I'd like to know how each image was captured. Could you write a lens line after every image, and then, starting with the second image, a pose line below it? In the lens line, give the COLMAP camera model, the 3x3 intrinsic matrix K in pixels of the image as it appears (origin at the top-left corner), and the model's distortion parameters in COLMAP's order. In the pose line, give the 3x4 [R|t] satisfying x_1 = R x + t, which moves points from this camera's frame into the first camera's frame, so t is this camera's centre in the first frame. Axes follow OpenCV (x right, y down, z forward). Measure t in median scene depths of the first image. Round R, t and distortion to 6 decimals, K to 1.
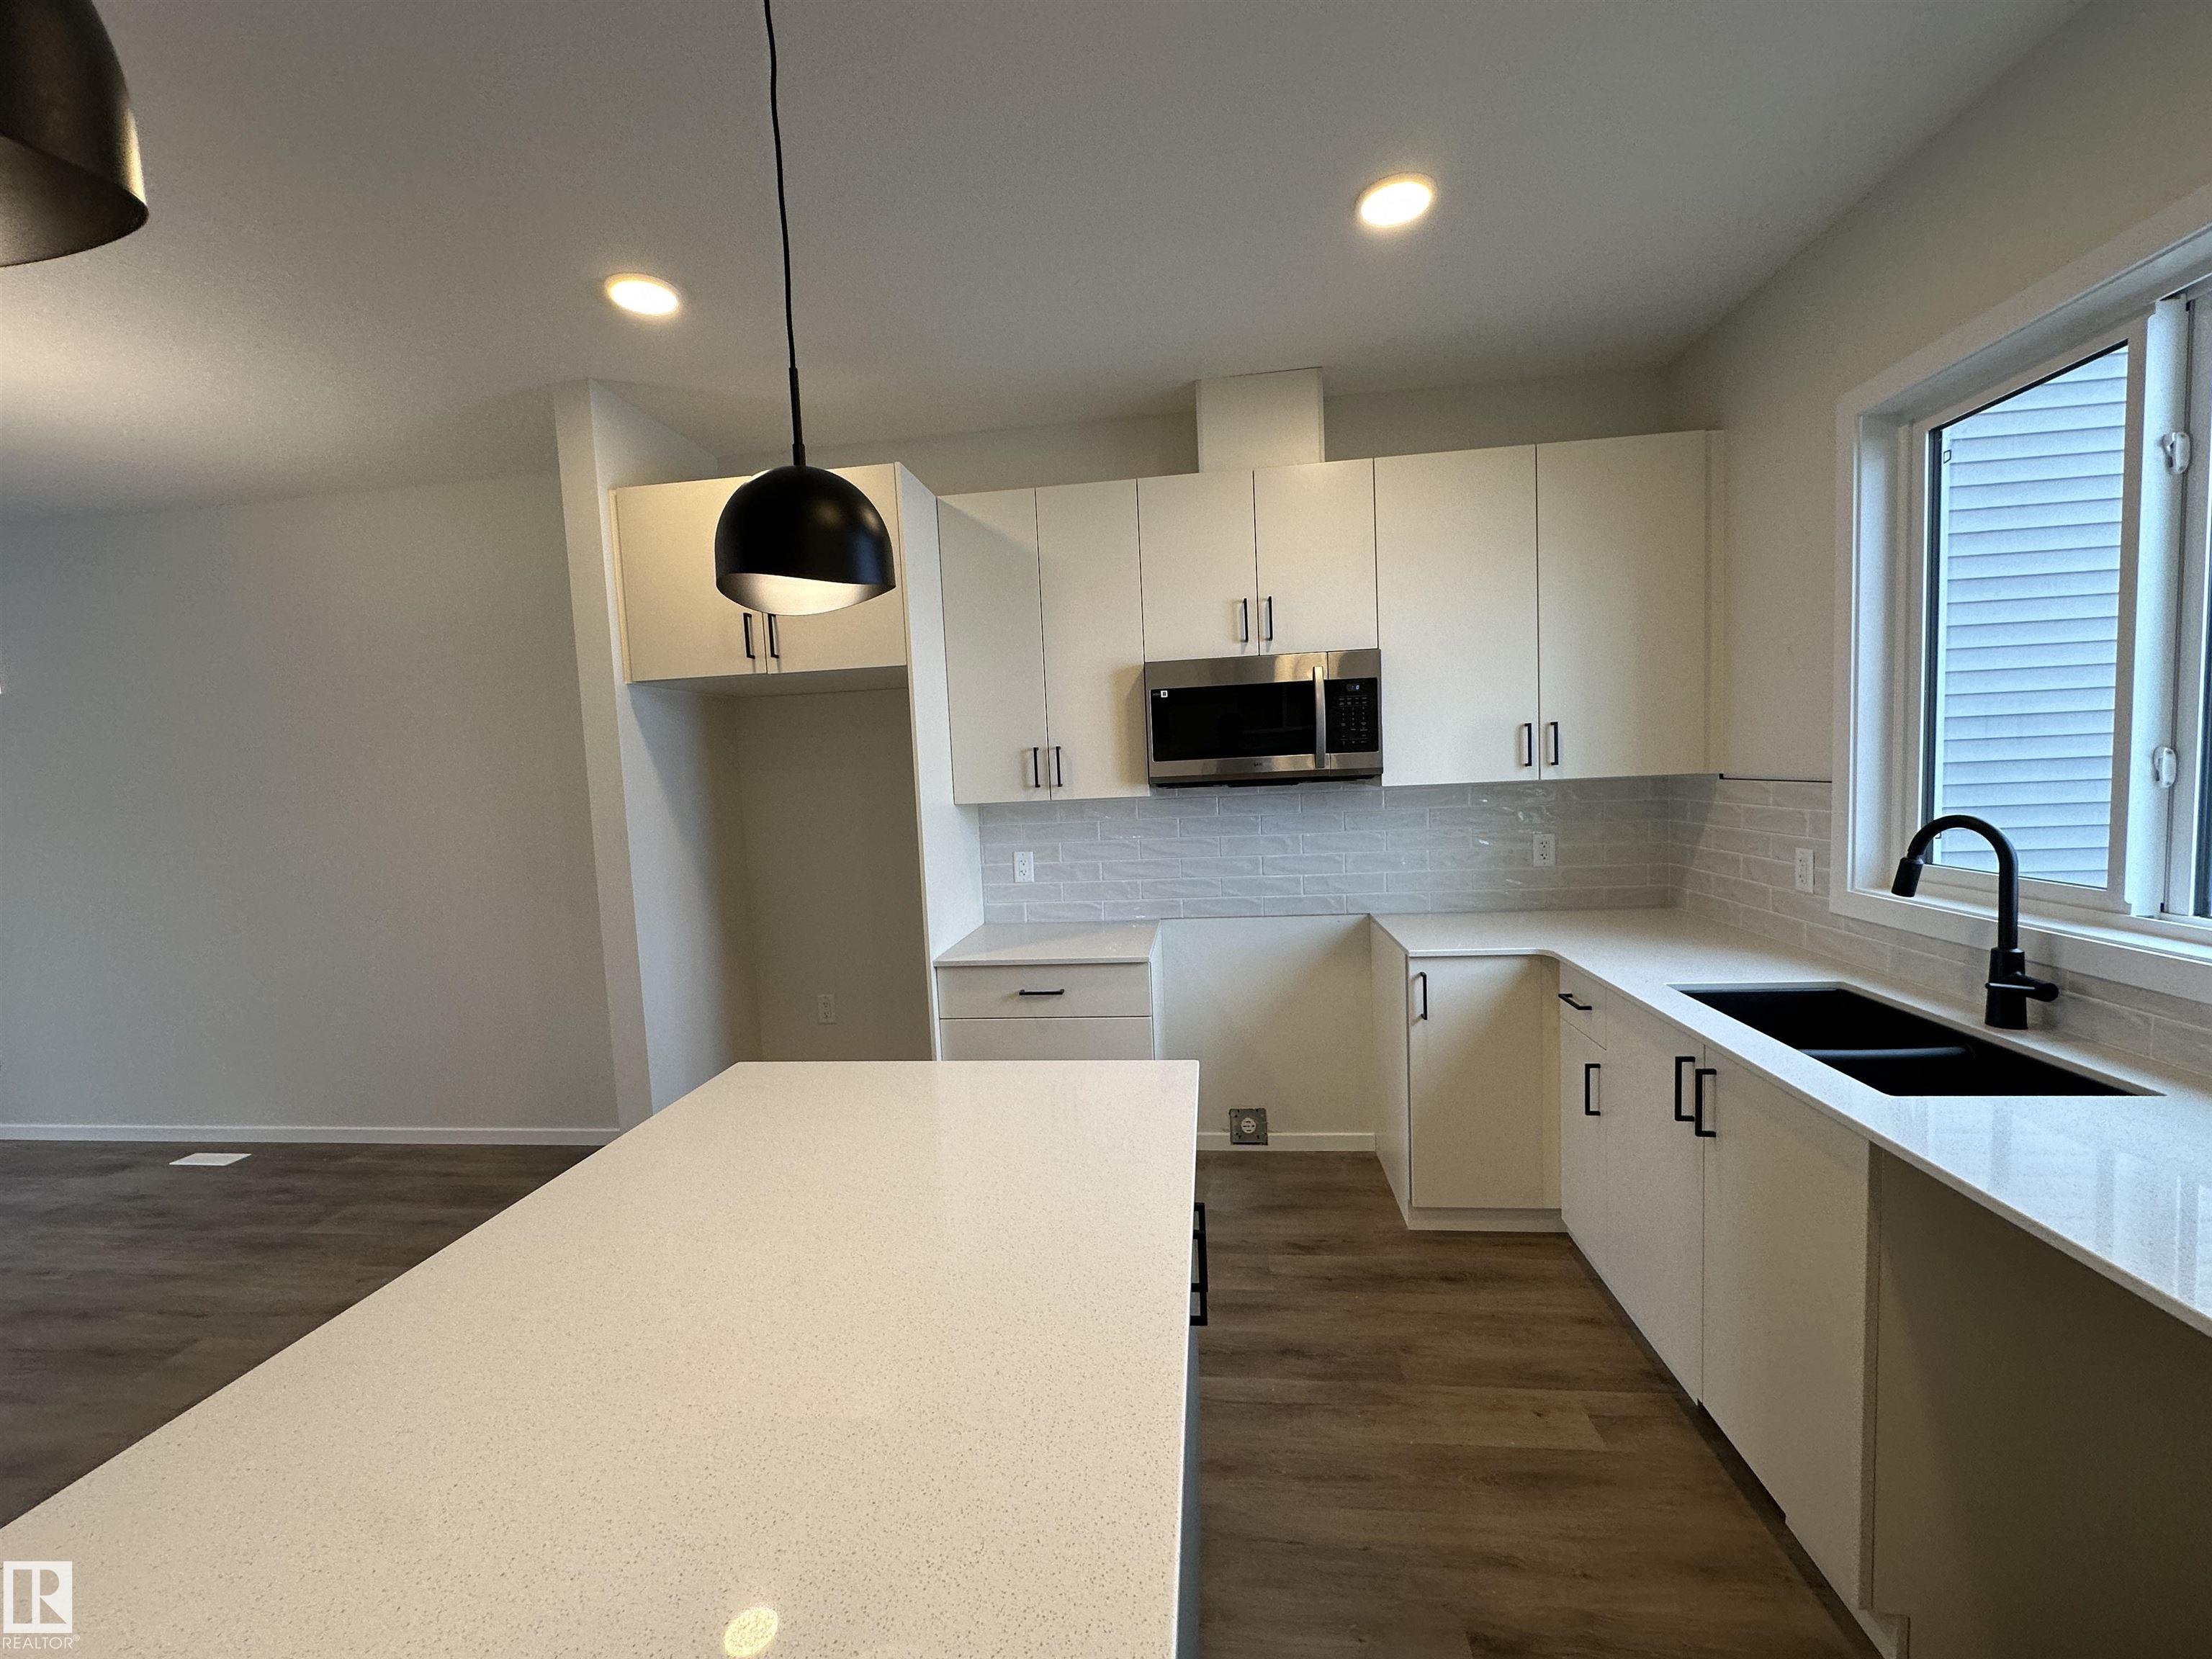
lens RADIAL K [[881.8, 0, 1104.6], [0, 881.8, 832.4], [0, 0, 1]] dist [-0.002811, 0.000489]
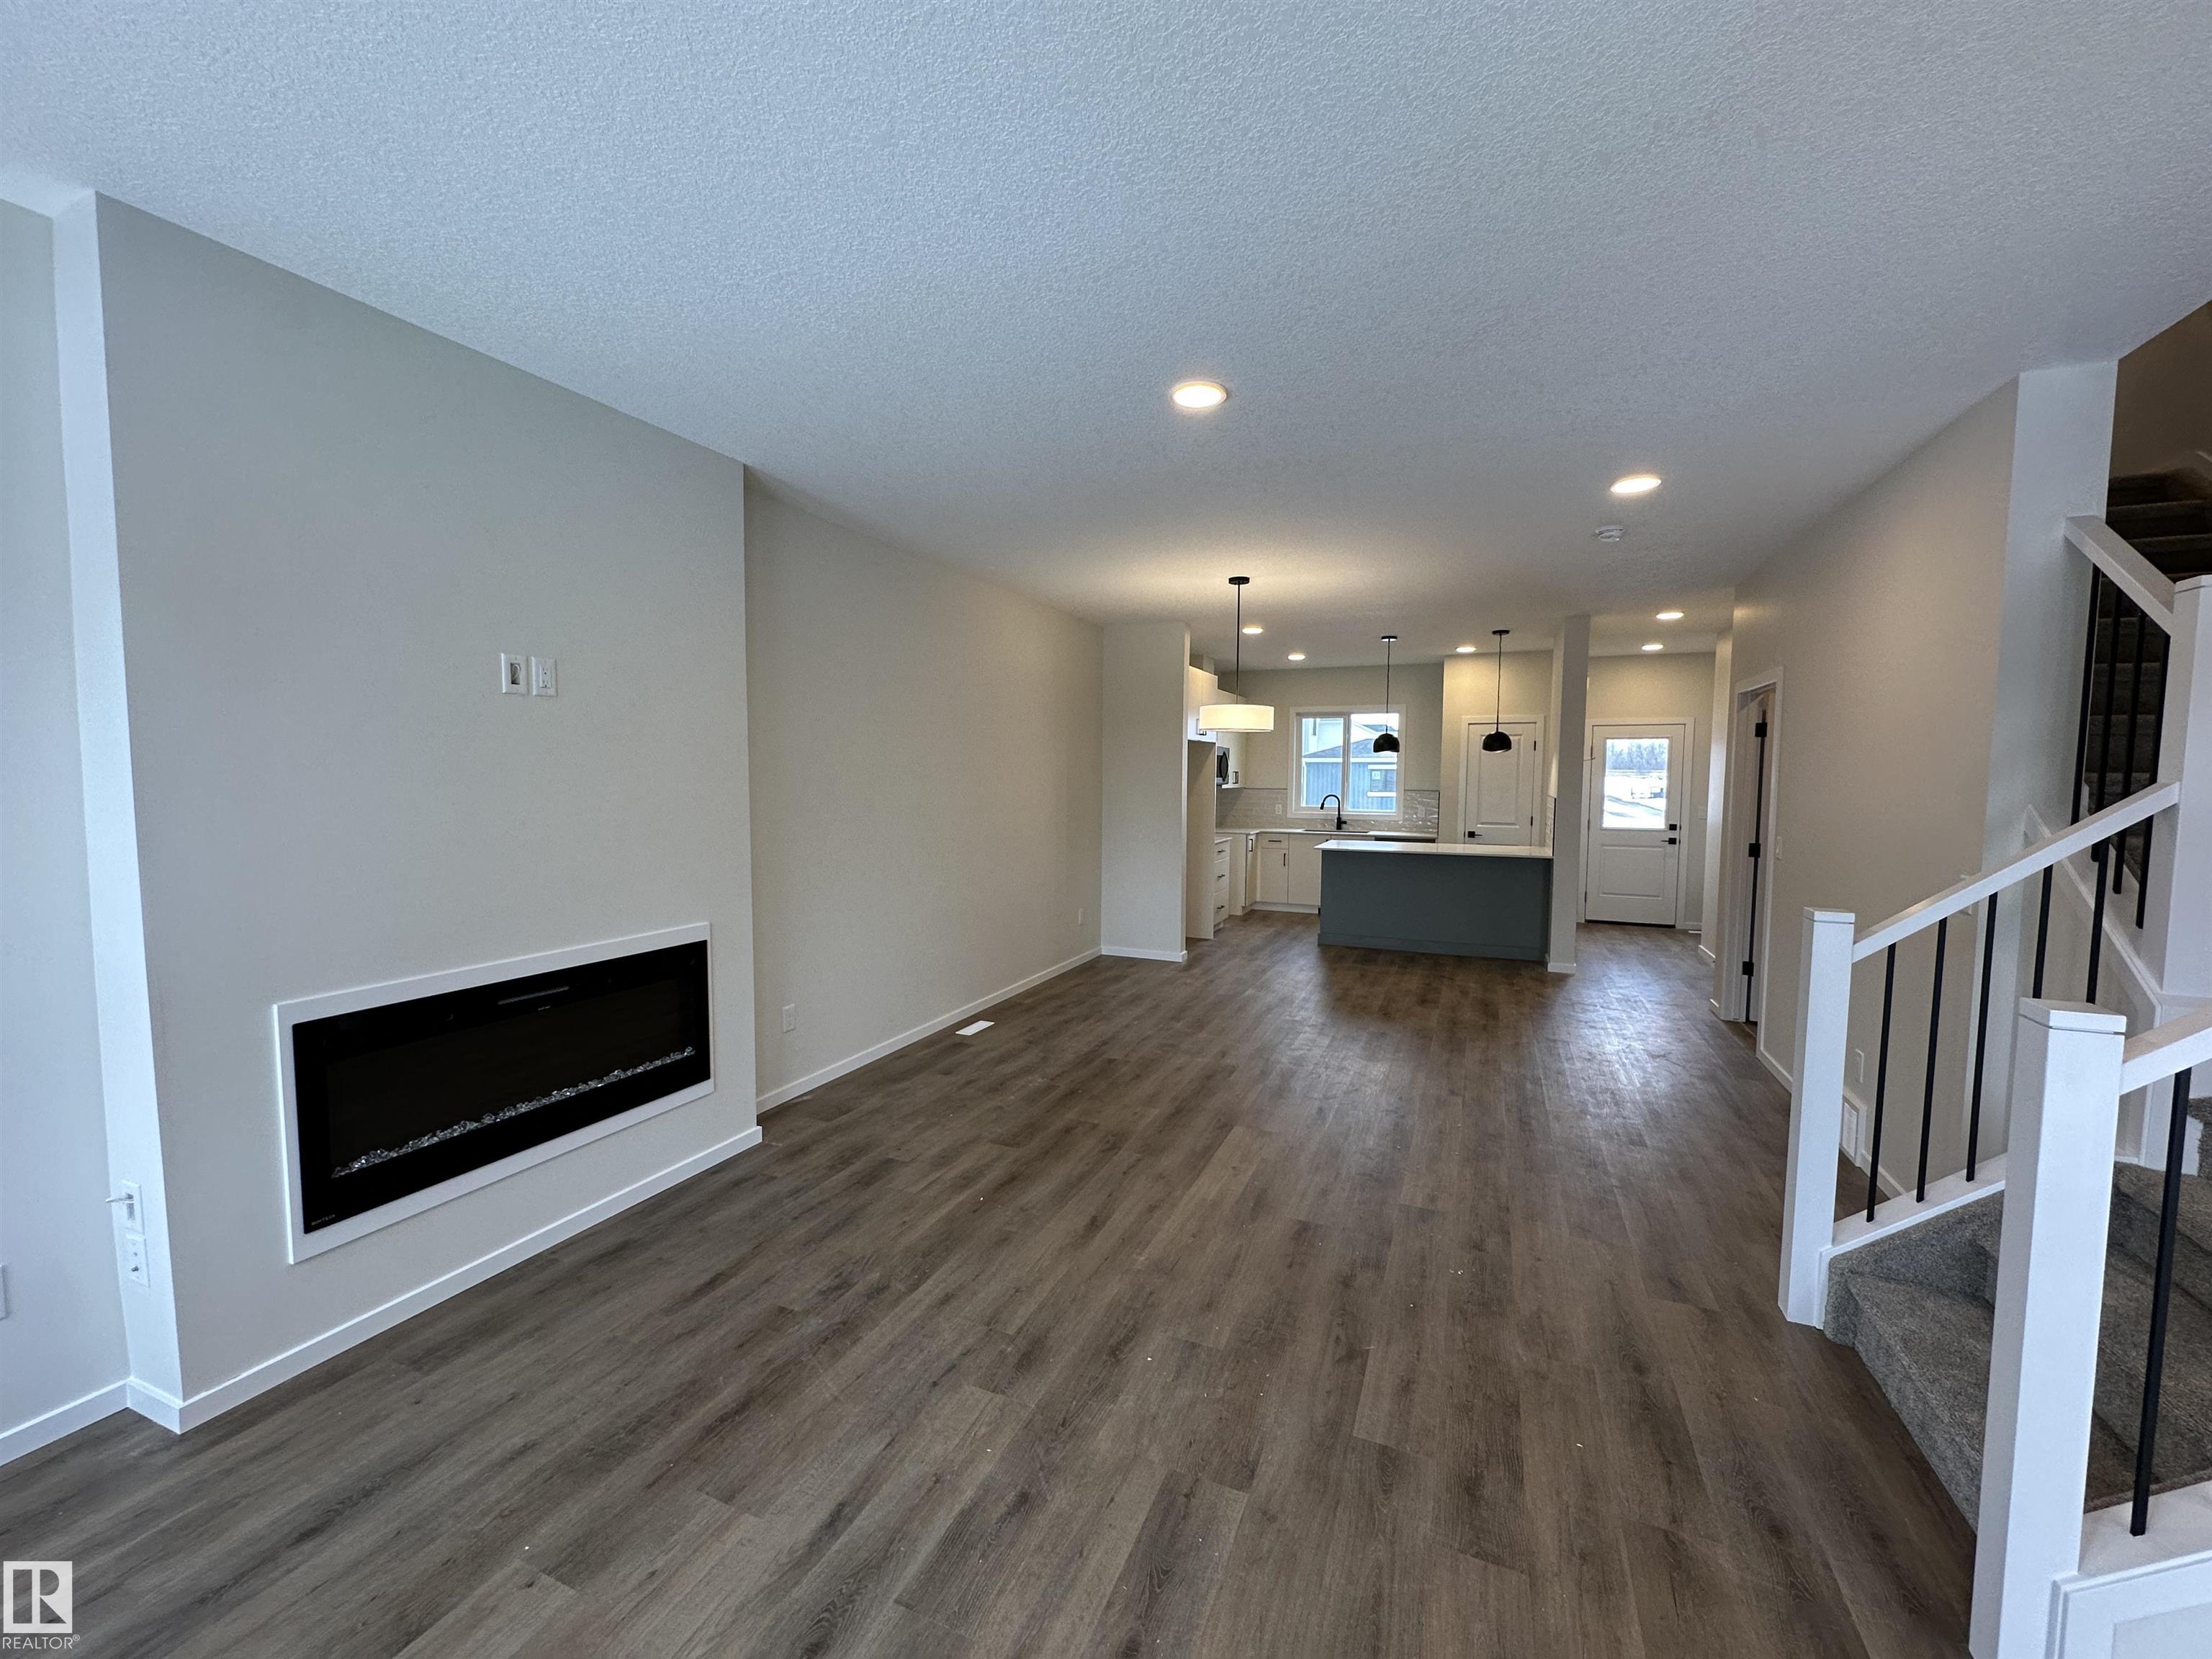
lens RADIAL K [[881.8, 0, 1104.6], [0, 881.8, 832.4], [0, 0, 1]] dist [-0.002811, 0.000489]
pose [[0.279310, -0.017687, 0.960038, -3.024342], [0.050324, 0.998726, 0.003758, 0.080581], [-0.958881, 0.047263, 0.279844, 0.503120]]
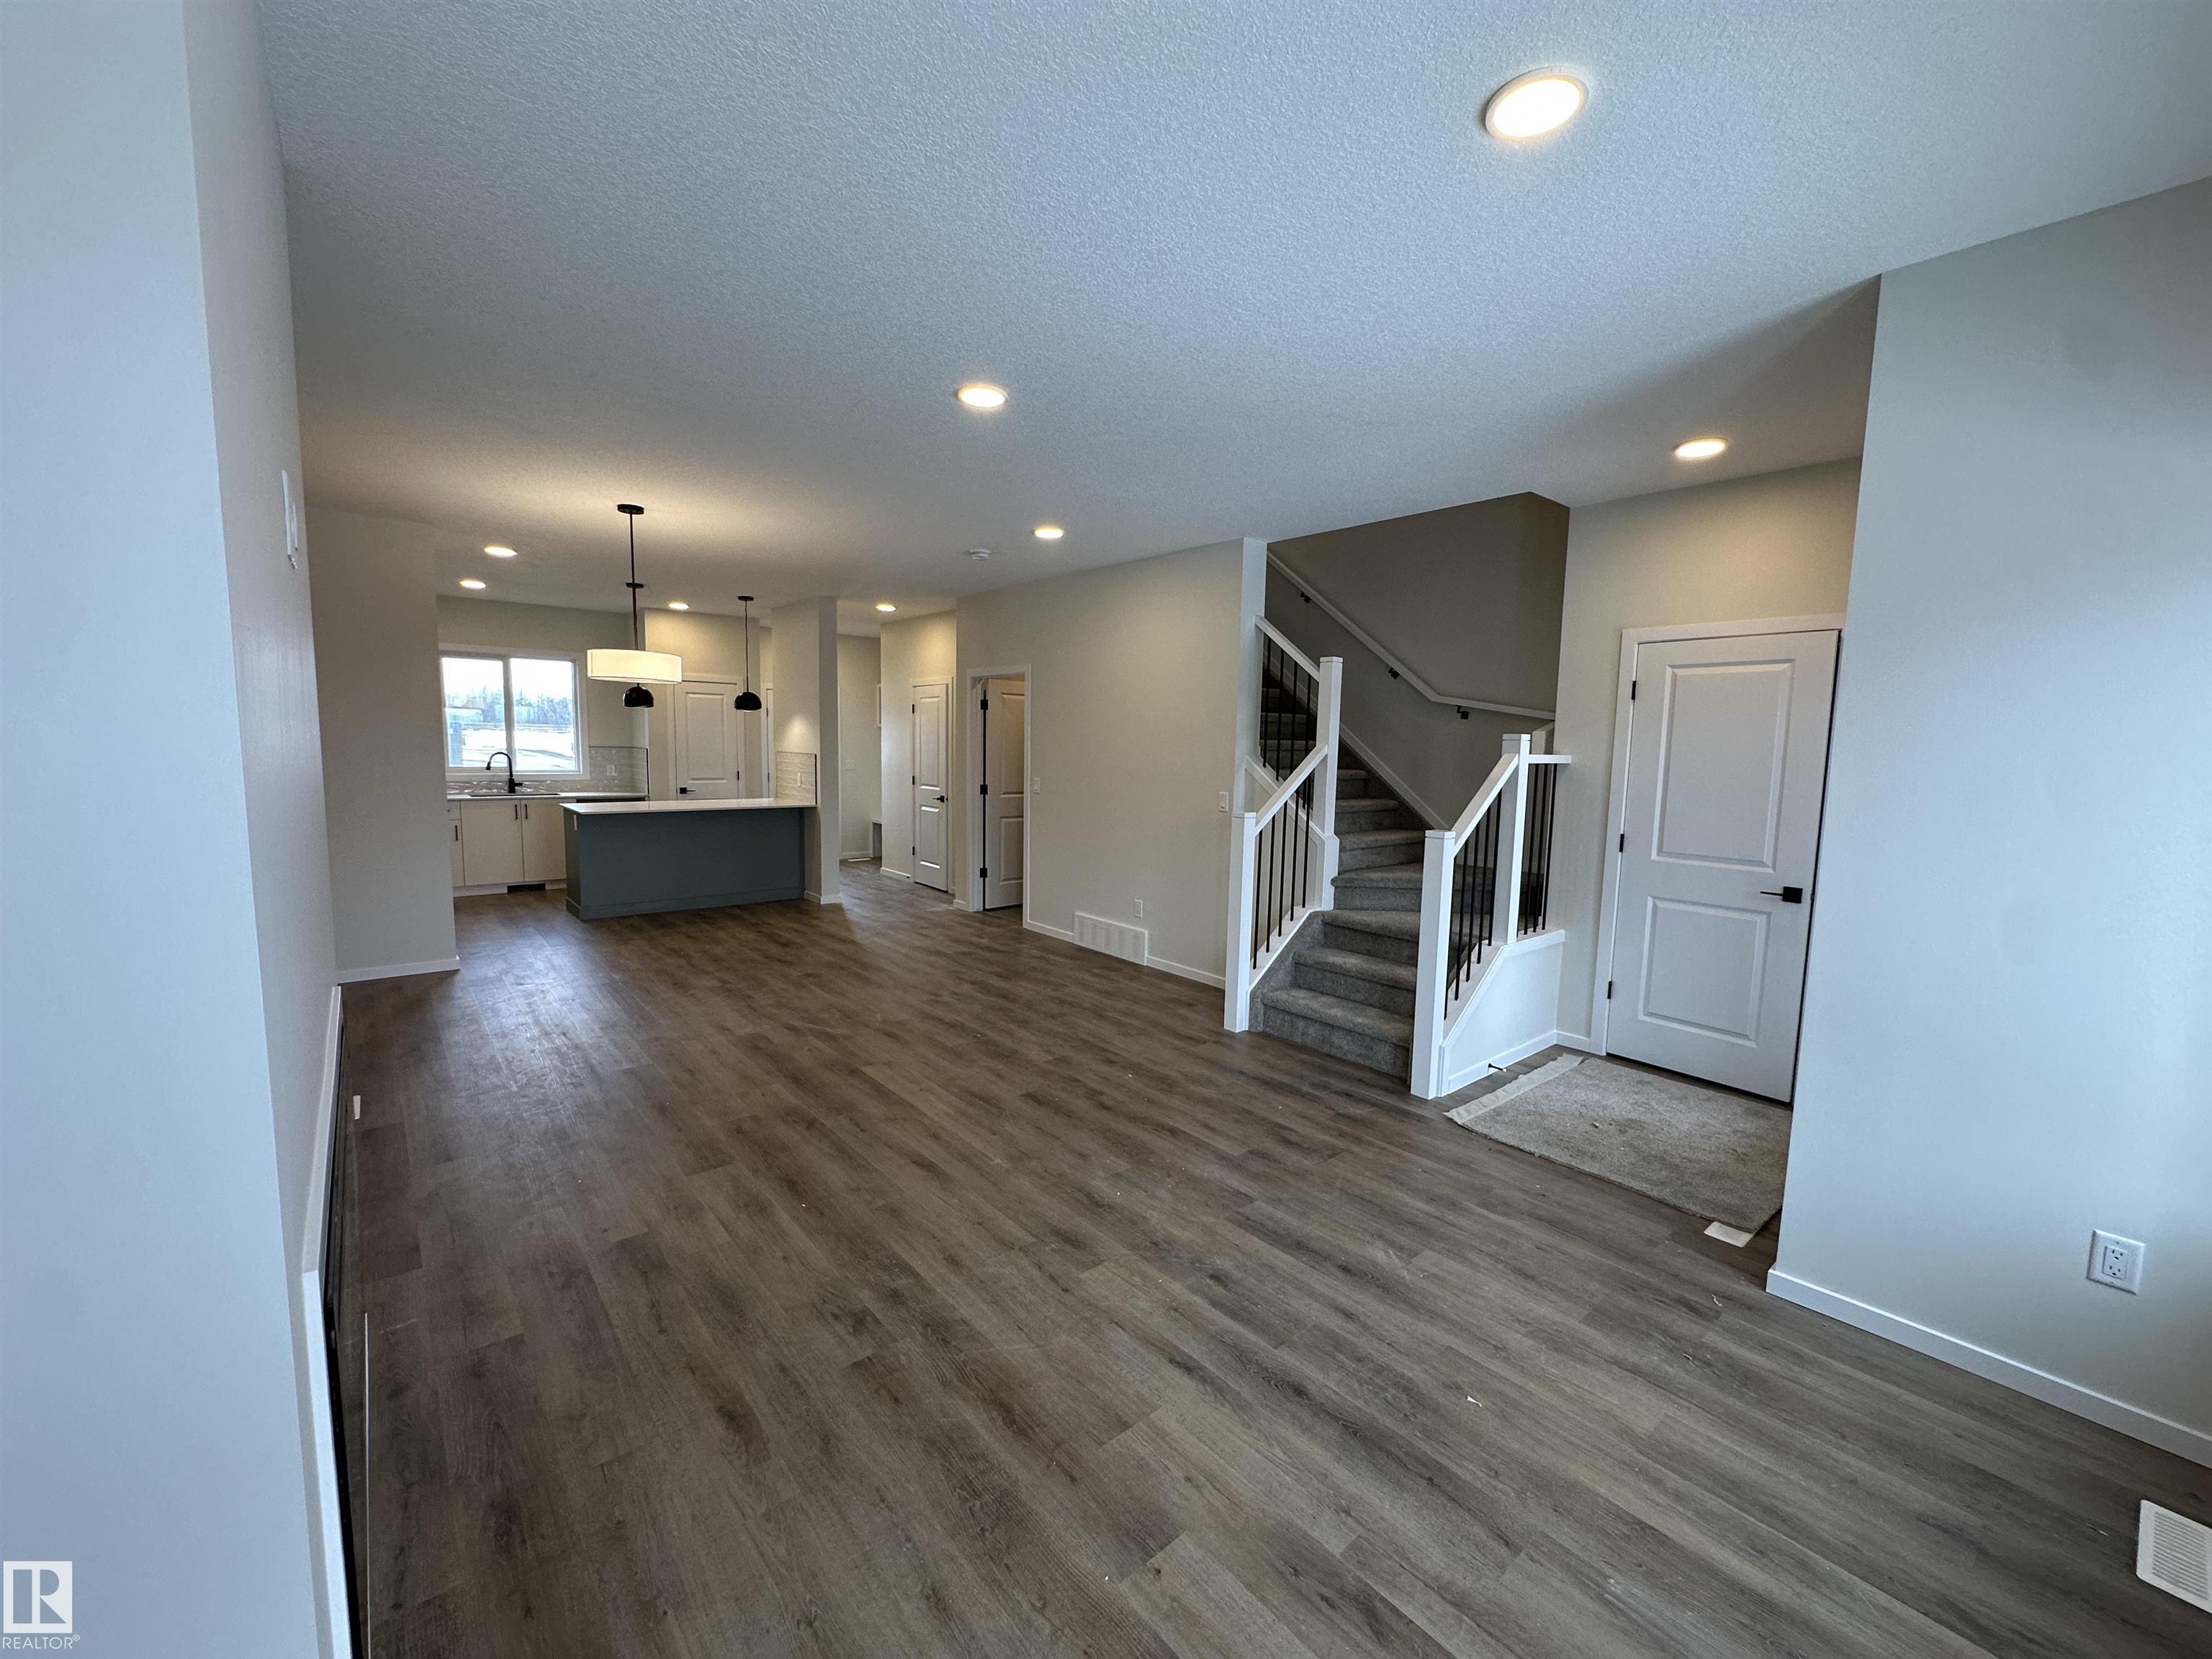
lens RADIAL K [[881.8, 0, 1104.6], [0, 881.8, 832.4], [0, 0, 1]] dist [-0.002811, 0.000489]
pose [[-0.734932, -0.038756, 0.677033, -2.922705], [0.061713, 0.990401, 0.123685, 0.015699], [-0.675327, 0.132682, -0.725485, 1.421070]]
